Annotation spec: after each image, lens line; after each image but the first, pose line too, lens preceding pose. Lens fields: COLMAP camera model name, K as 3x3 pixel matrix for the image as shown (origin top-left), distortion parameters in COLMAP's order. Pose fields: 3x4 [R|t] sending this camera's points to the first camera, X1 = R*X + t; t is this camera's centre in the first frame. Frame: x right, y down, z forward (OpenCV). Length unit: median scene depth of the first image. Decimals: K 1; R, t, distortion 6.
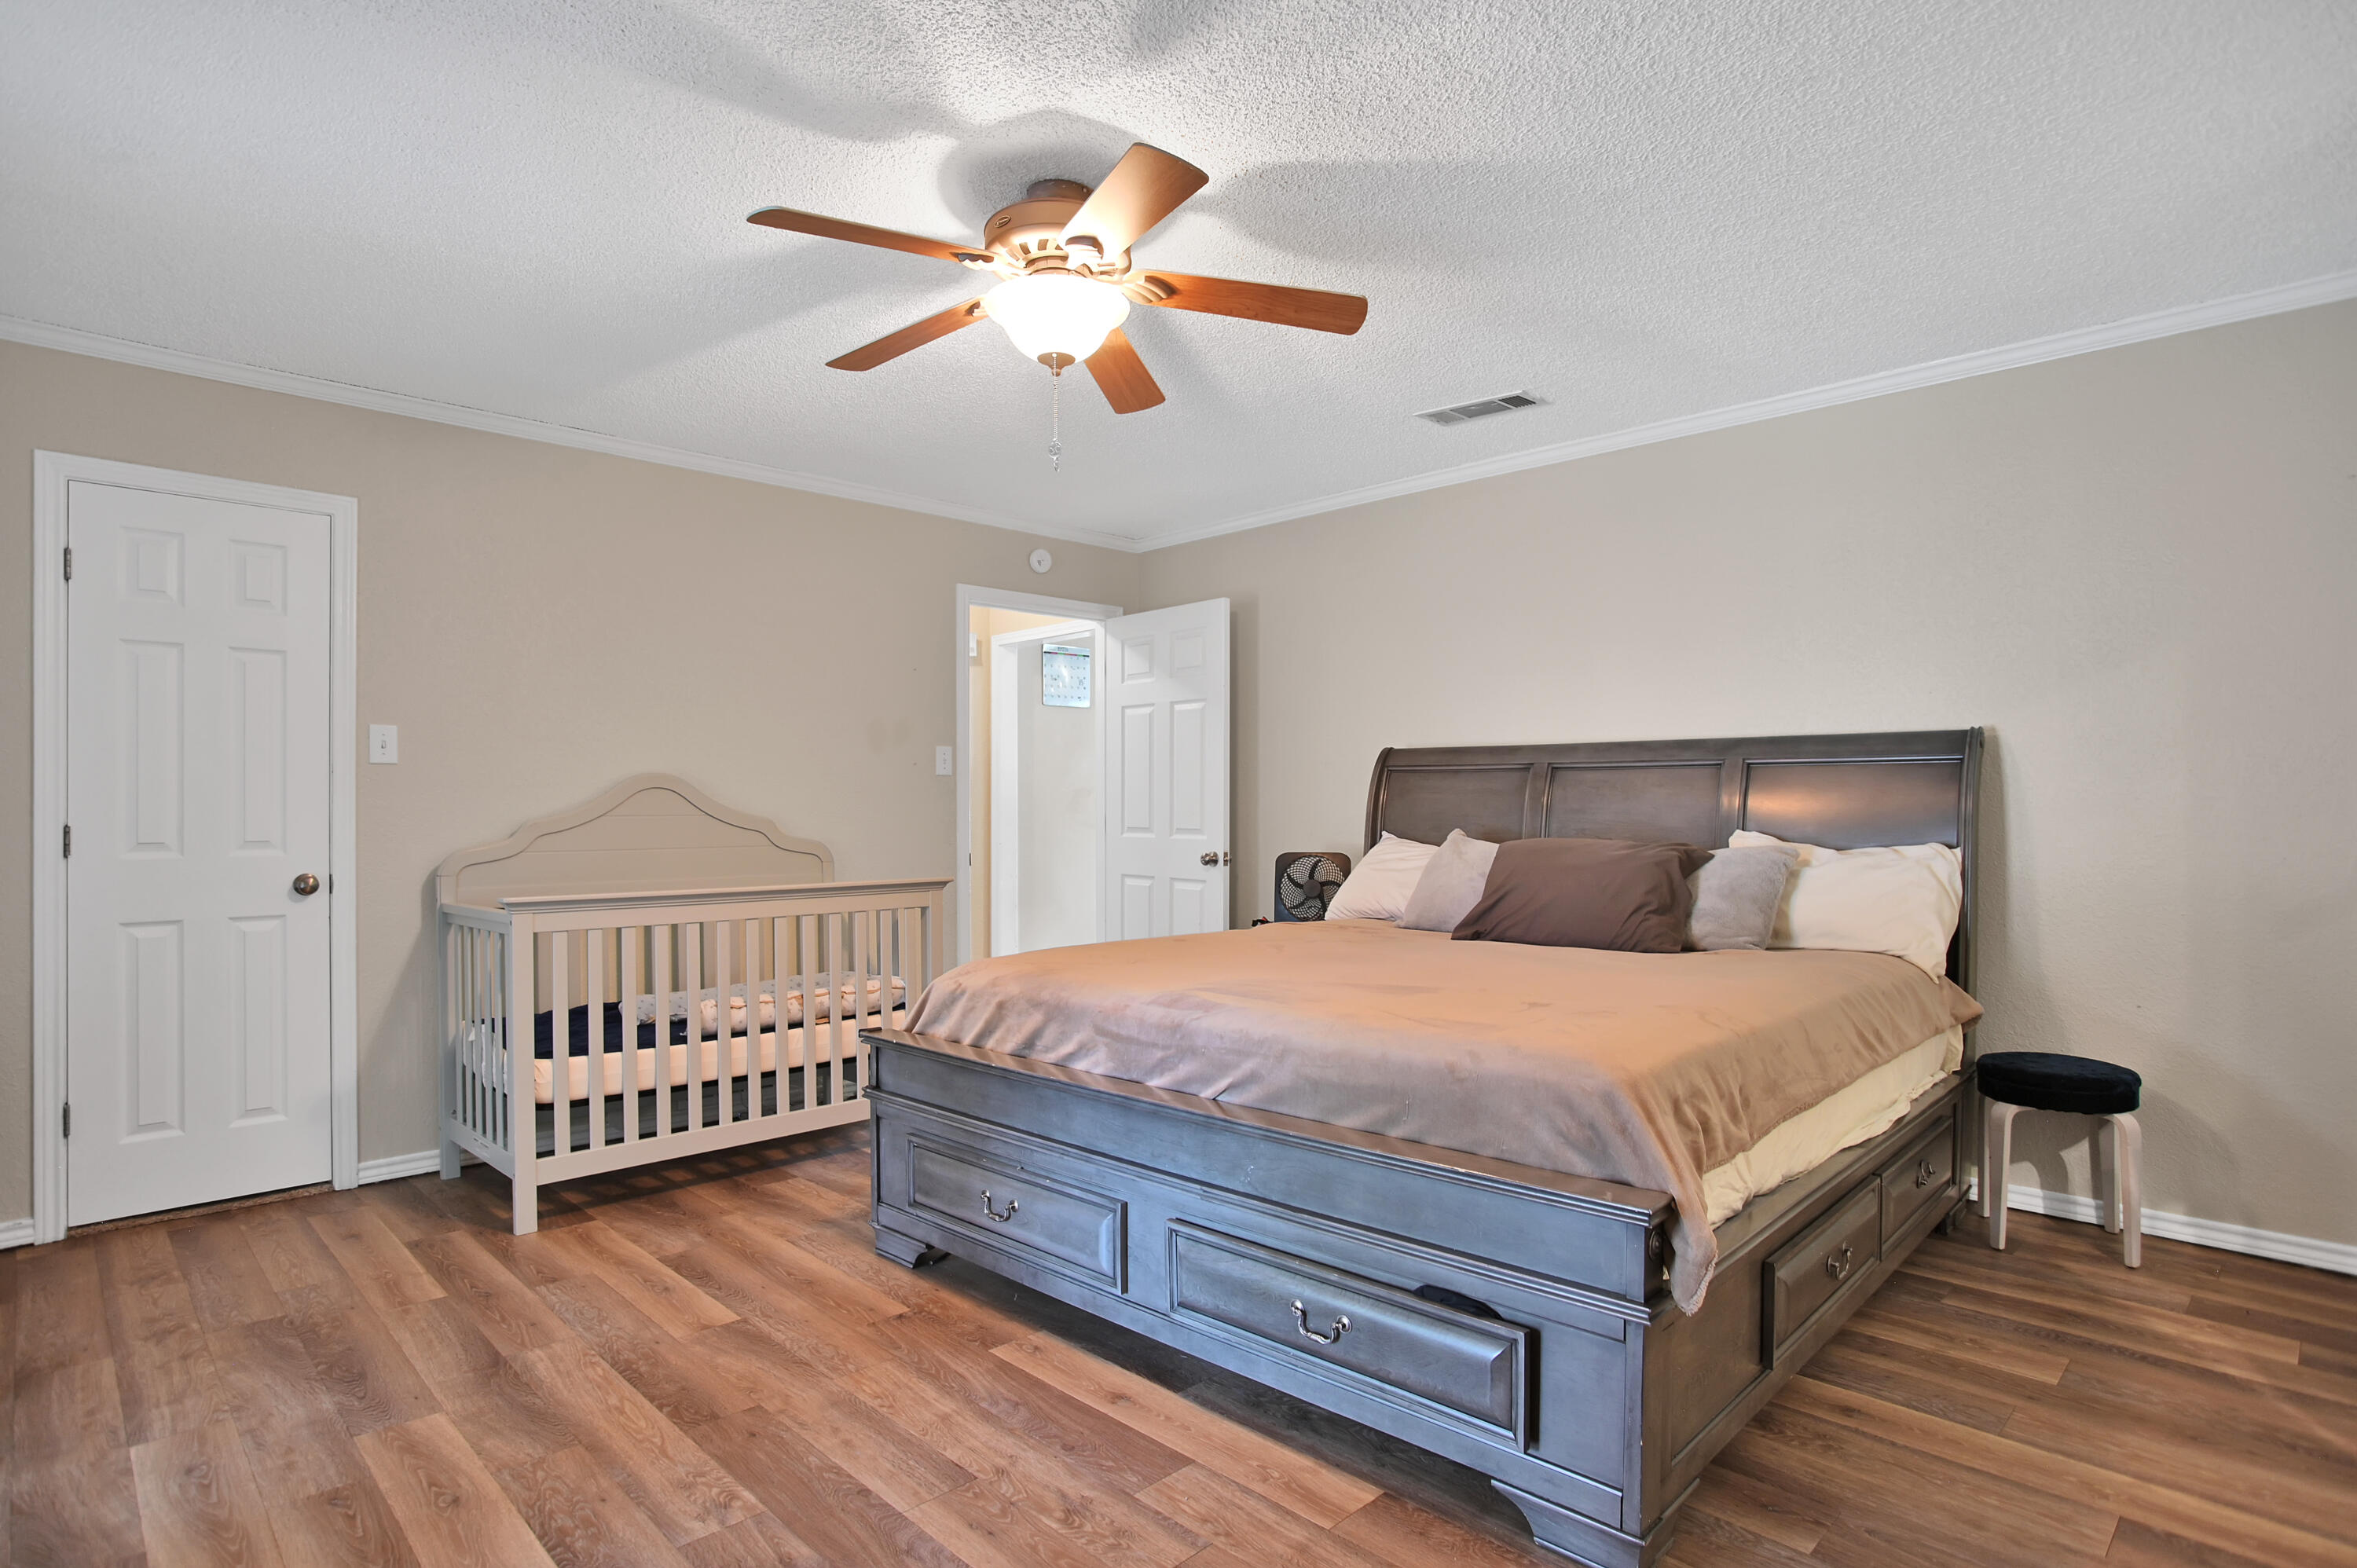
lens RADIAL K [[1187.7, 0, 1178.2], [0, 1187.7, 787.7], [0, 0, 1]] dist [-0.081345, 0.042672]
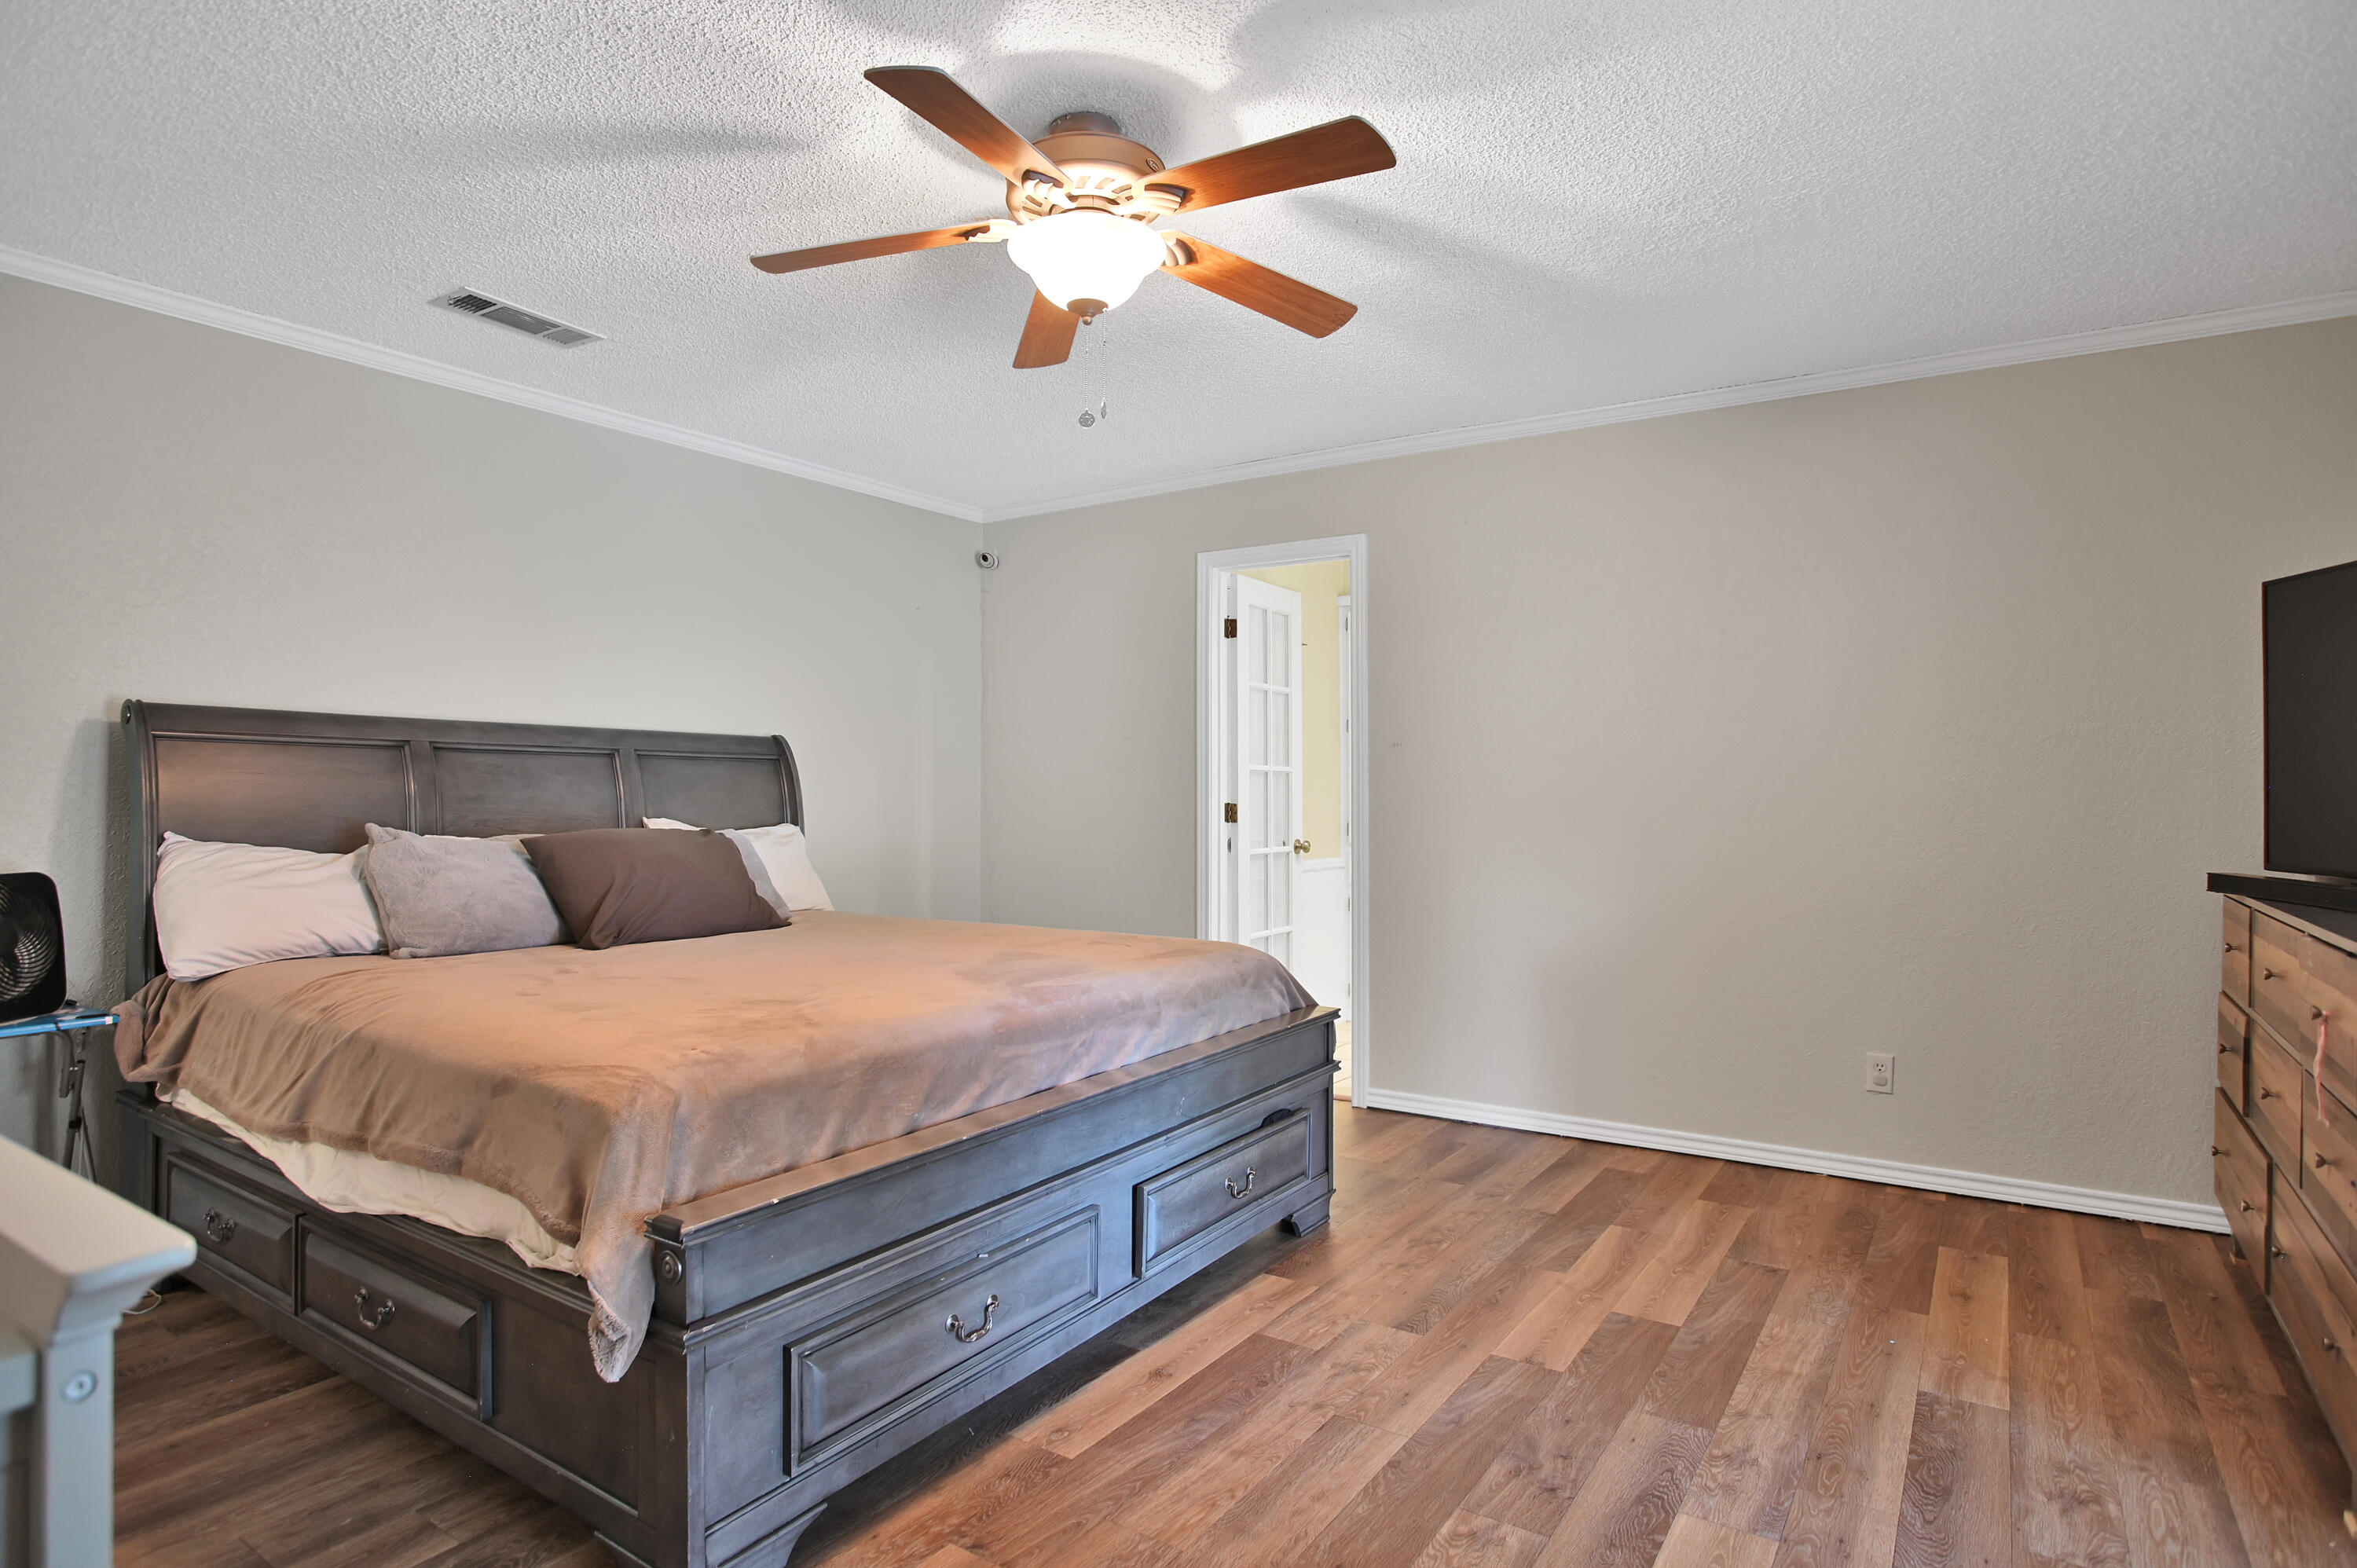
lens RADIAL K [[1215.0, 0, 1174.6], [0, 1215.0, 776.2], [0, 0, 1]] dist [-0.036816, 0.011760]
pose [[-0.168387, 0.018445, 0.985548, -1.006499], [-0.018574, 0.999588, -0.021881, 0.020180], [-0.985546, -0.021990, -0.167976, 1.070808]]
